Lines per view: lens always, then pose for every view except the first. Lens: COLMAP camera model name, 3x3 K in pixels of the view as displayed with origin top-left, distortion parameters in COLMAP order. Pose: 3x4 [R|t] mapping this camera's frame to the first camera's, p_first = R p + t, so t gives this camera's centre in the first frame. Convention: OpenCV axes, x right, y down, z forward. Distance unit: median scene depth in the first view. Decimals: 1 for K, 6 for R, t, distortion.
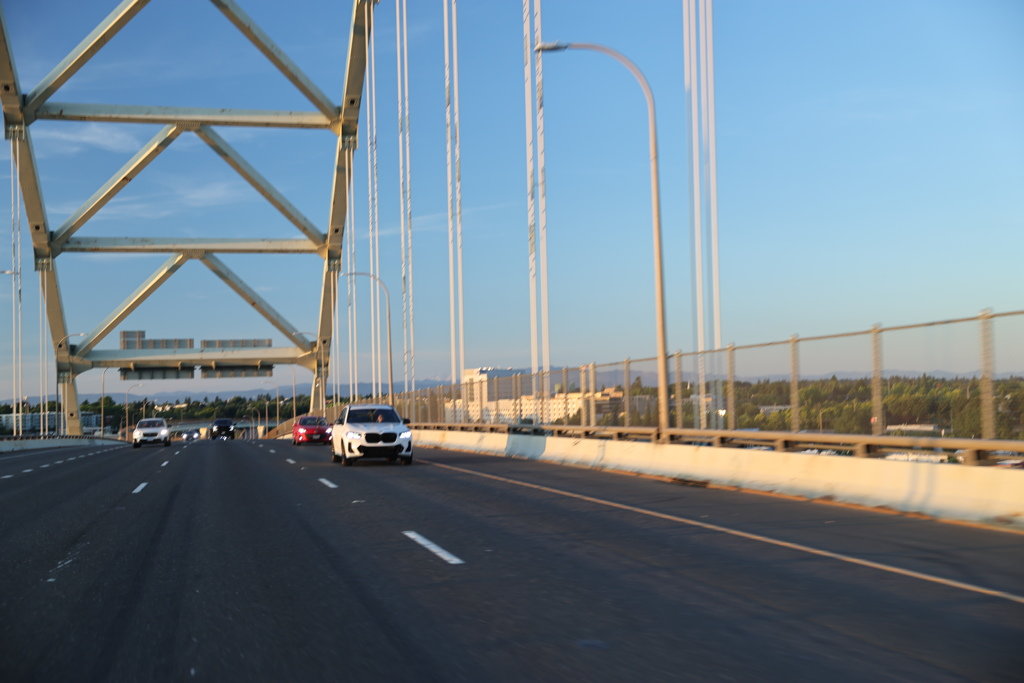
lens RADIAL K [[1251.6, 0, 513.5], [0, 1251.6, 349.4], [0, 0, 1]] dist [0.069035, 0.000000]
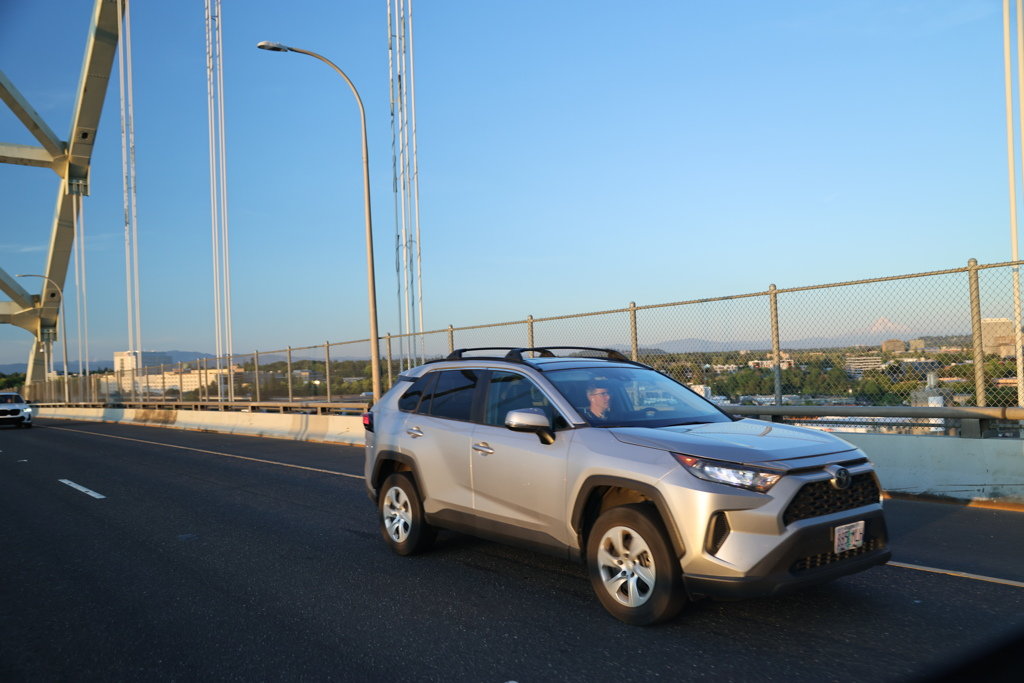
lens RADIAL K [[822.1, 0, 474.3], [0, 822.1, 367.6], [0, 0, 1]] dist [-0.031661, 0.020381]
pose [[0.922641, -0.001009, 0.385658, -0.110164], [-0.010836, 0.999534, 0.028538, 0.023424], [-0.385507, -0.030509, 0.922200, 0.450250]]
